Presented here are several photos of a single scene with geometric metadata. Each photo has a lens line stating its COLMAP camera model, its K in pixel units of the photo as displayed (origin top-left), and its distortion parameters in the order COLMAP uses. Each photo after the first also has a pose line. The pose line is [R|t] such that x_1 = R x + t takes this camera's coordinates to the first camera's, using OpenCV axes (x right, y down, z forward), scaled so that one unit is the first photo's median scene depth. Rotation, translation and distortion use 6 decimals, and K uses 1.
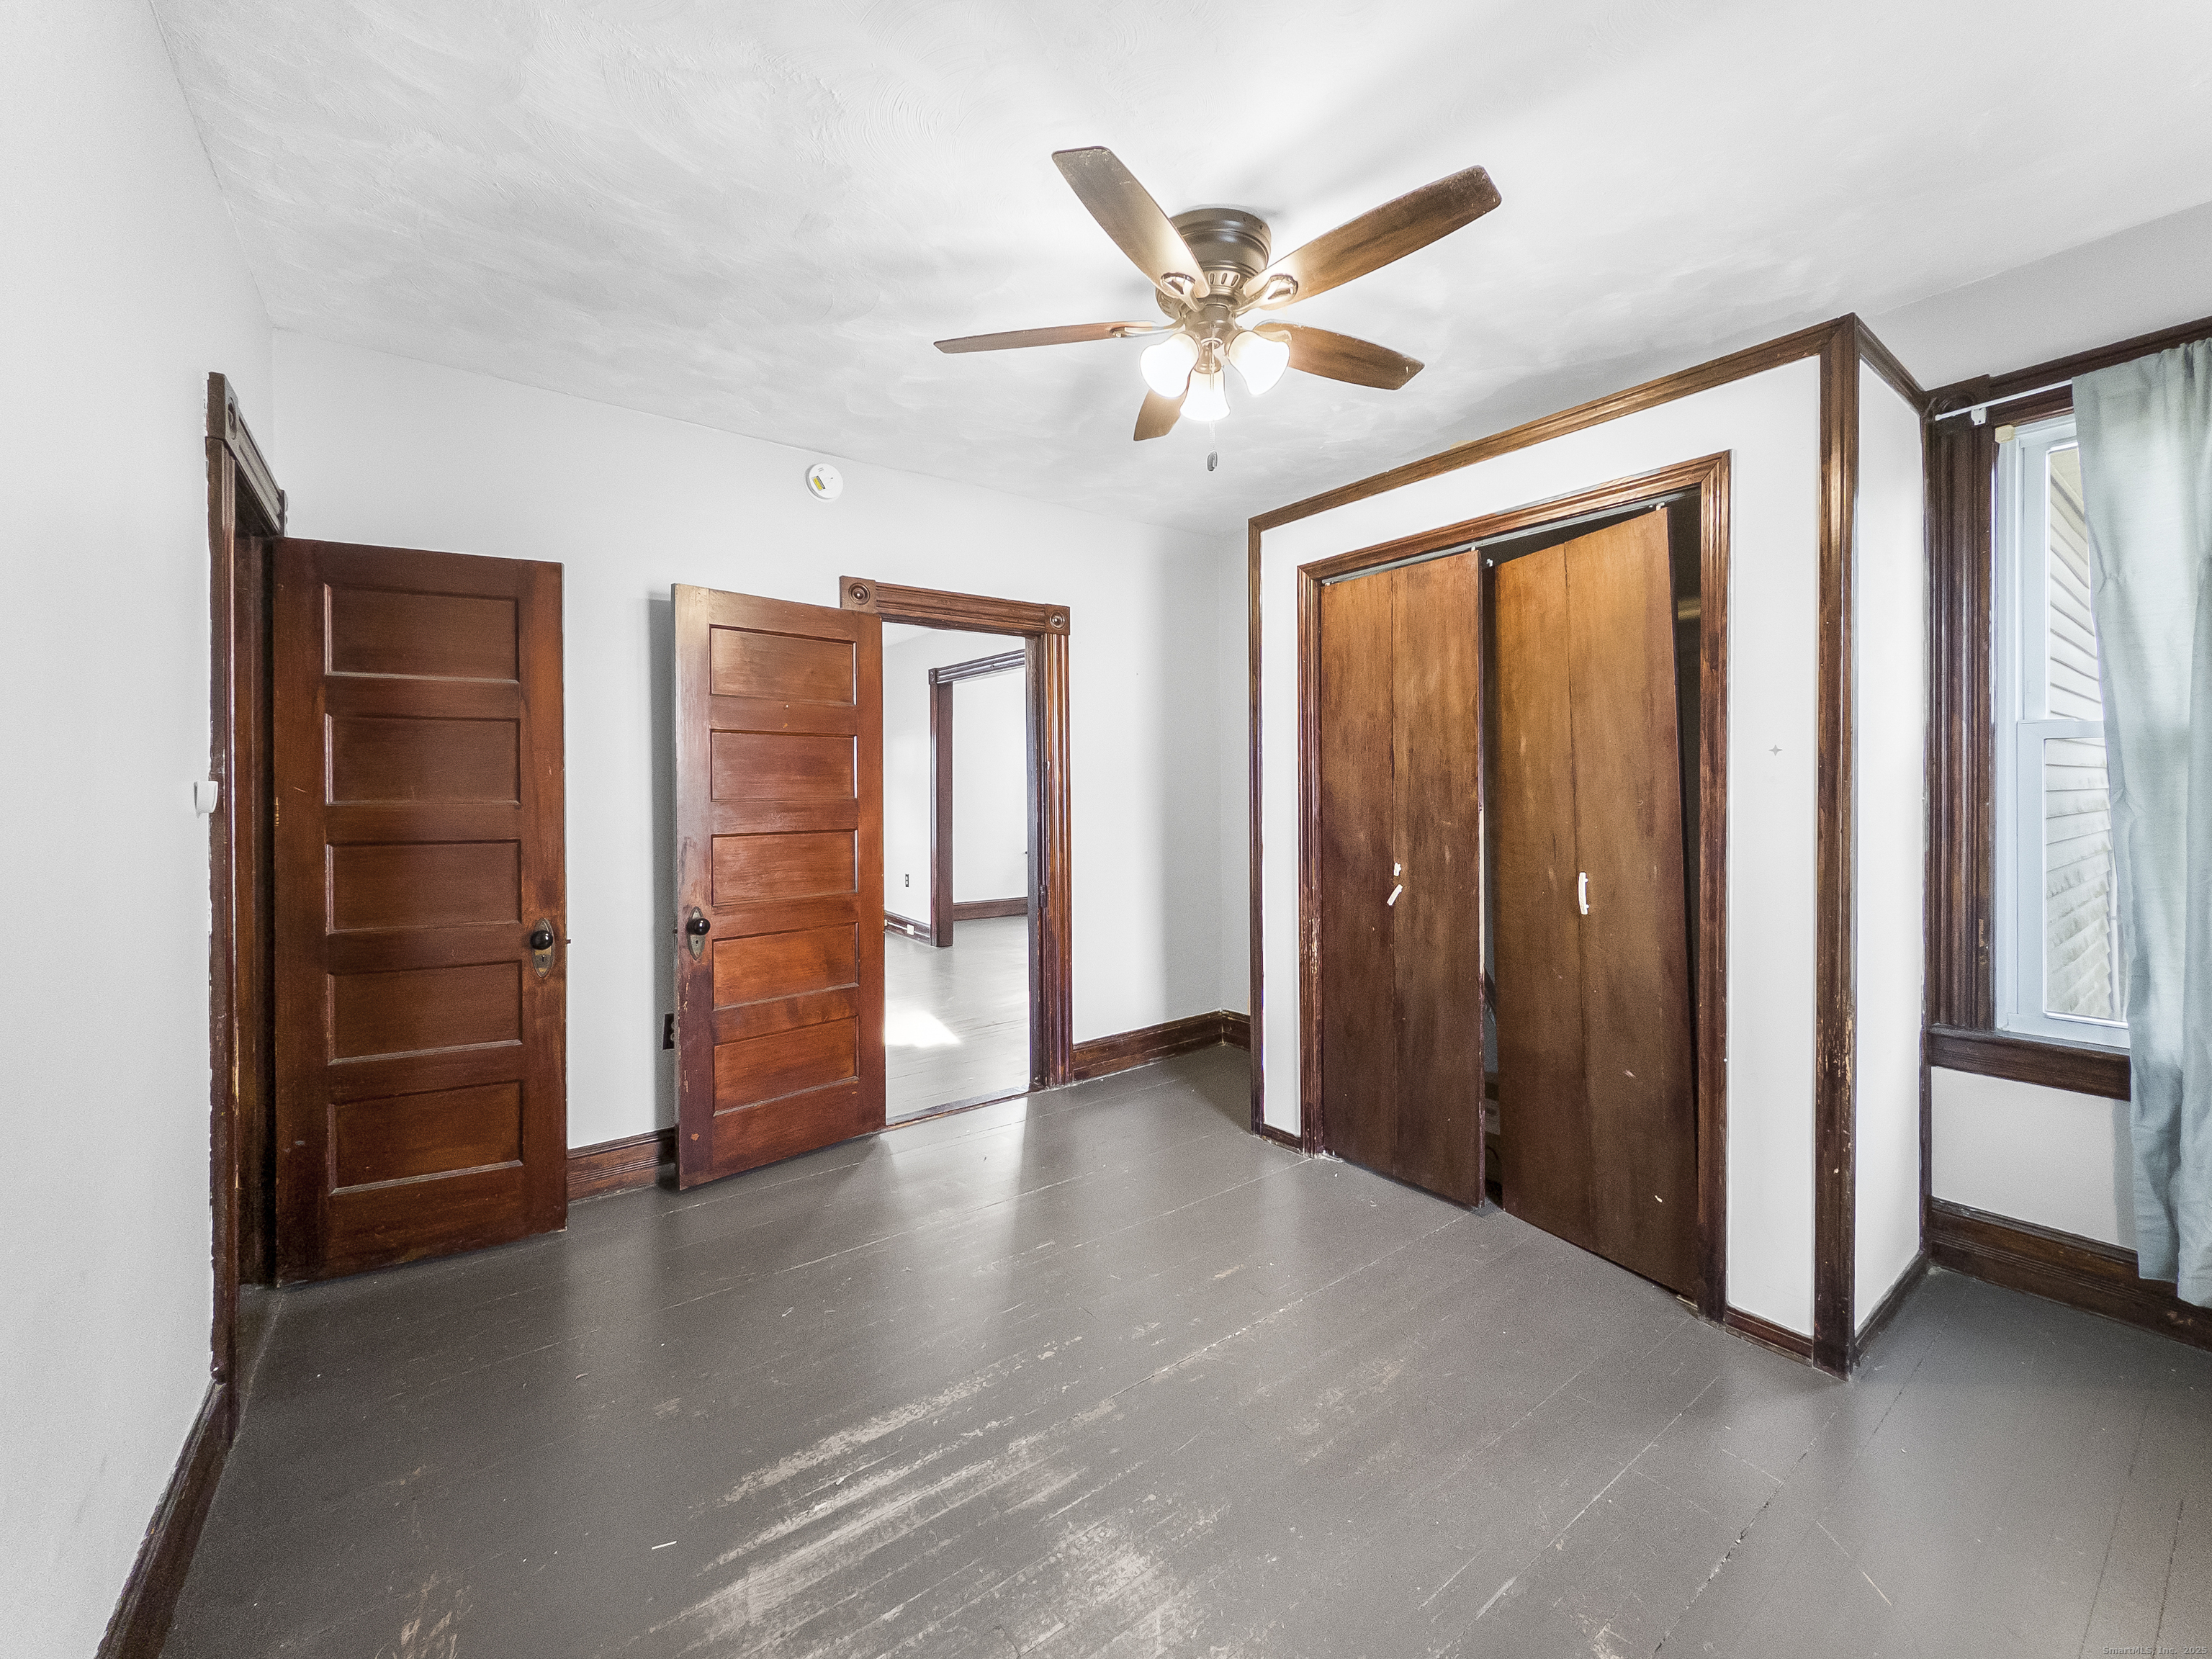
lens RADIAL K [[881.8, 0, 1100.1], [0, 881.8, 812.5], [0, 0, 1]] dist [0.001150, 0.000507]
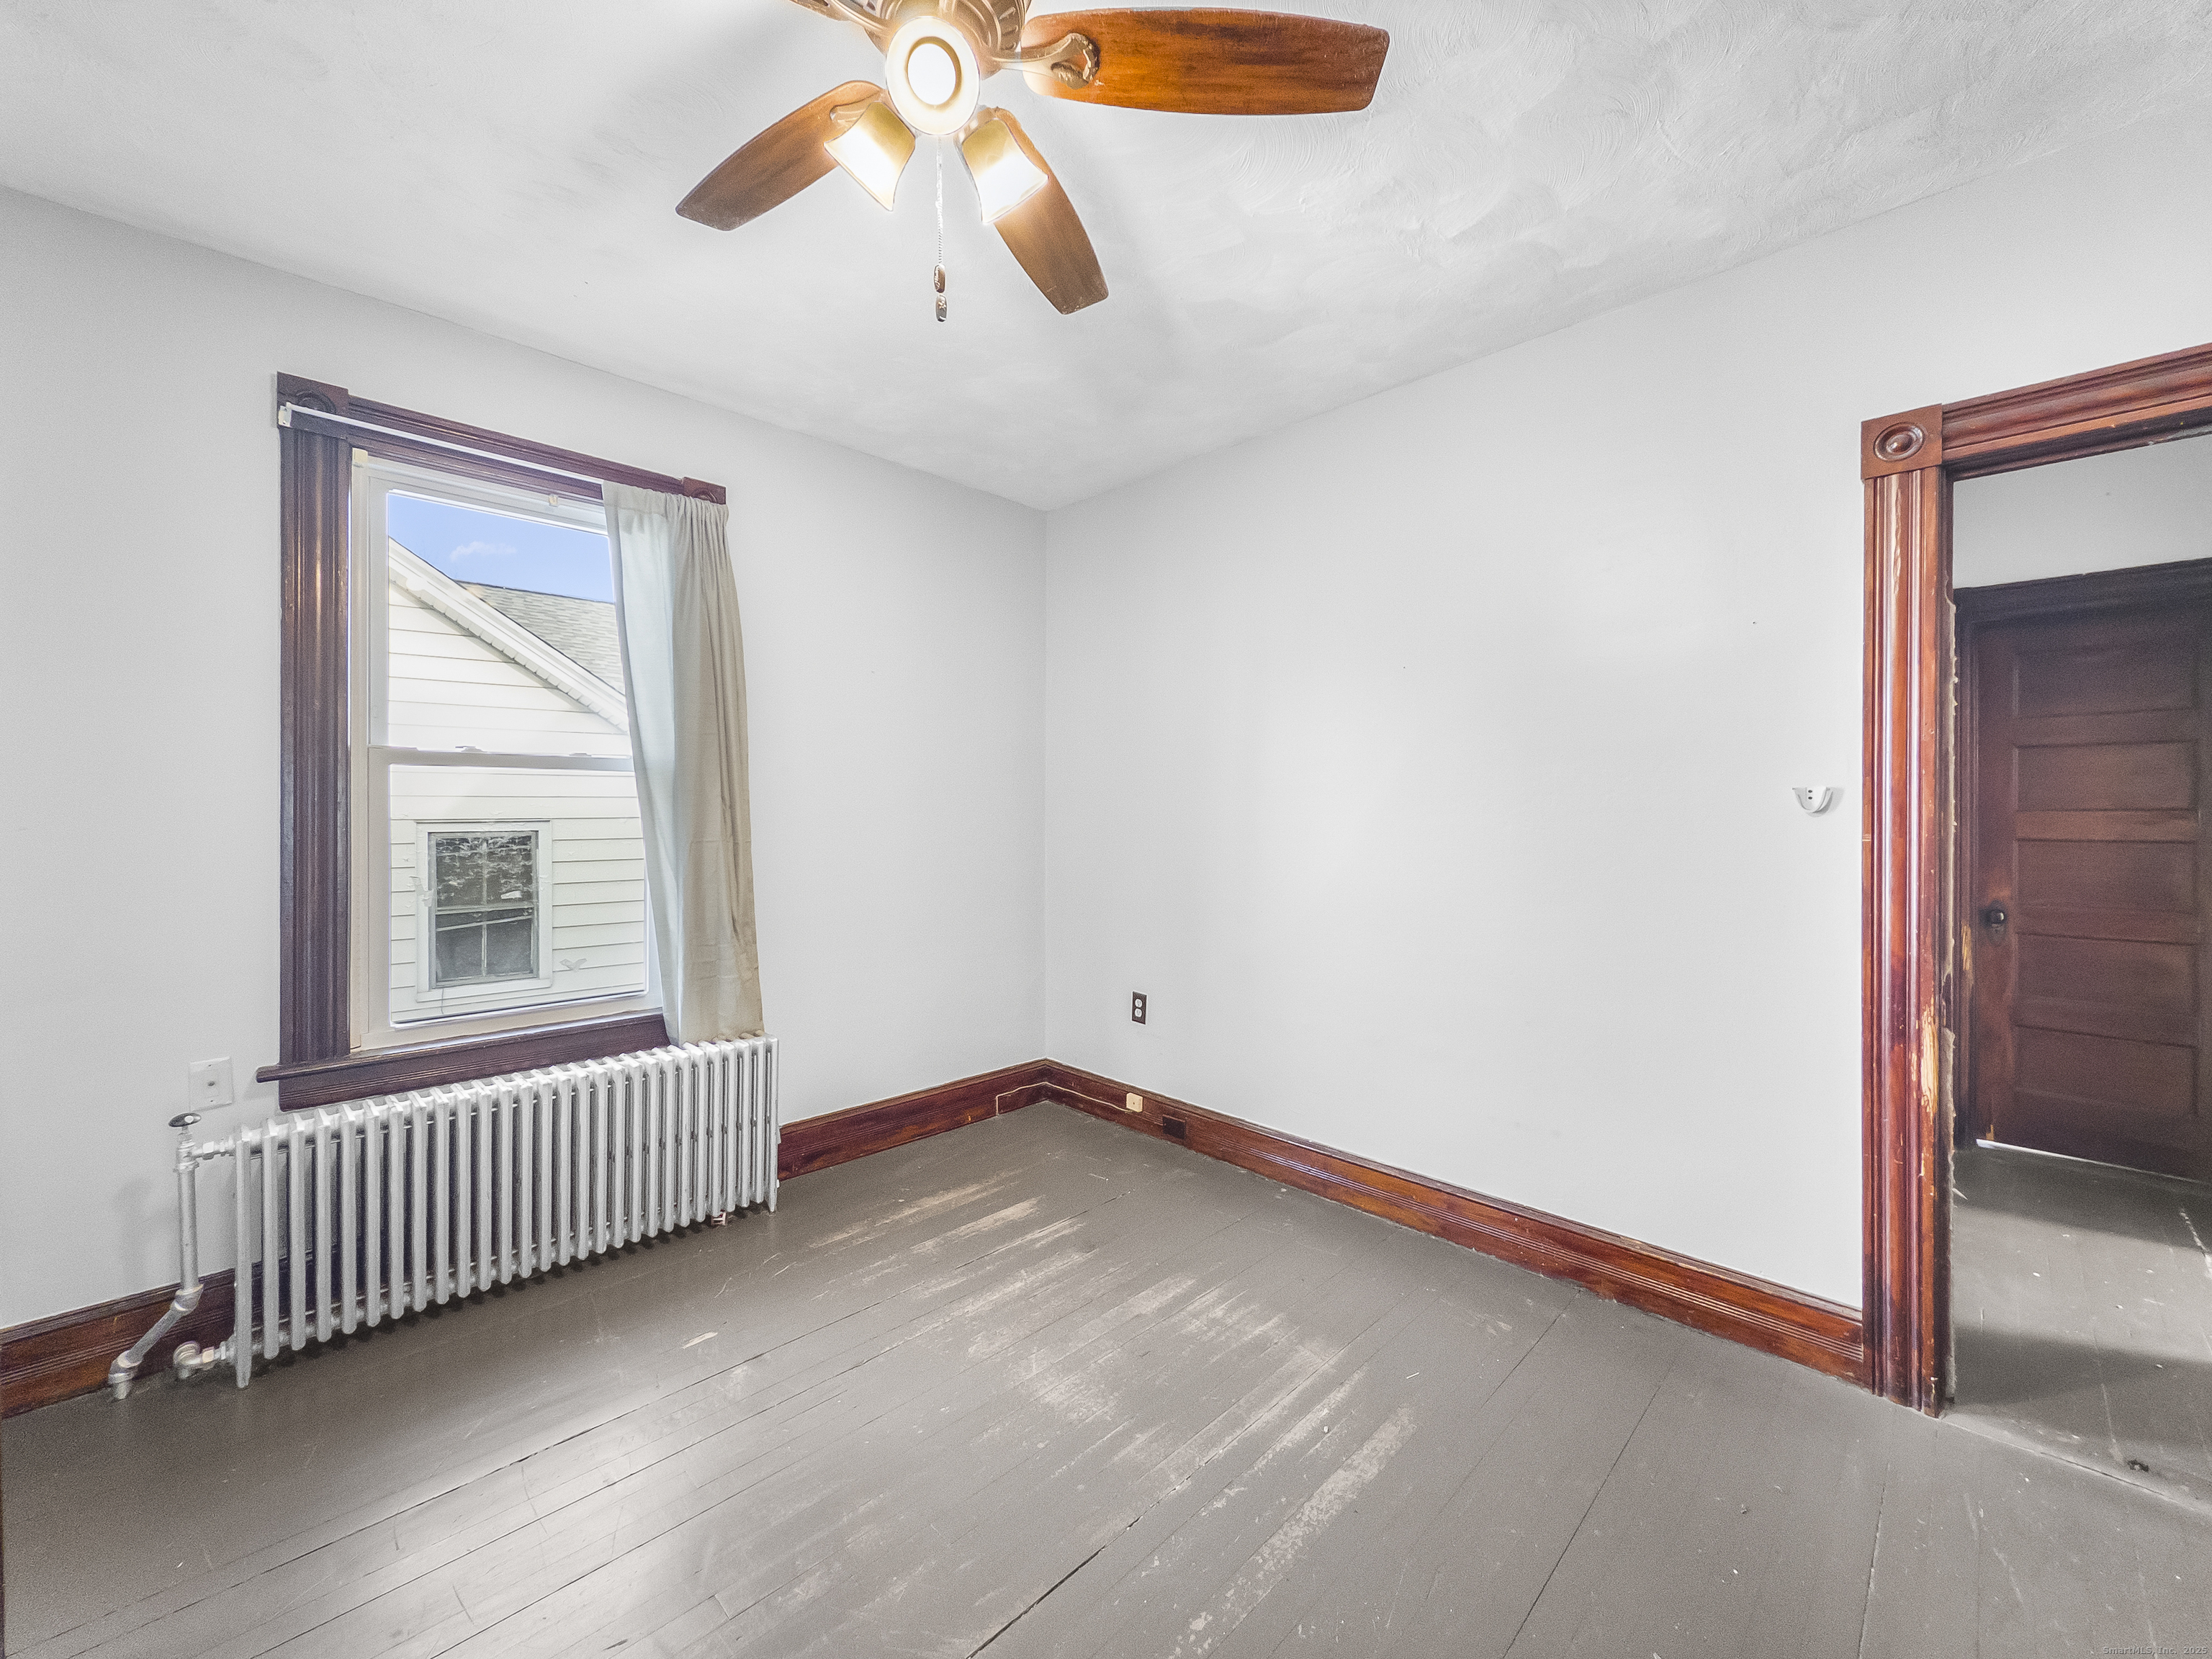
lens RADIAL K [[881.8, 0, 1067.6], [0, 881.8, 810.7], [0, 0, 1]] dist [0.001150, 0.000507]
pose [[-0.994154, -0.010015, -0.107507, 0.150321], [-0.011844, 0.999796, 0.016384, -0.019661], [0.107320, 0.017562, -0.994069, 2.080366]]
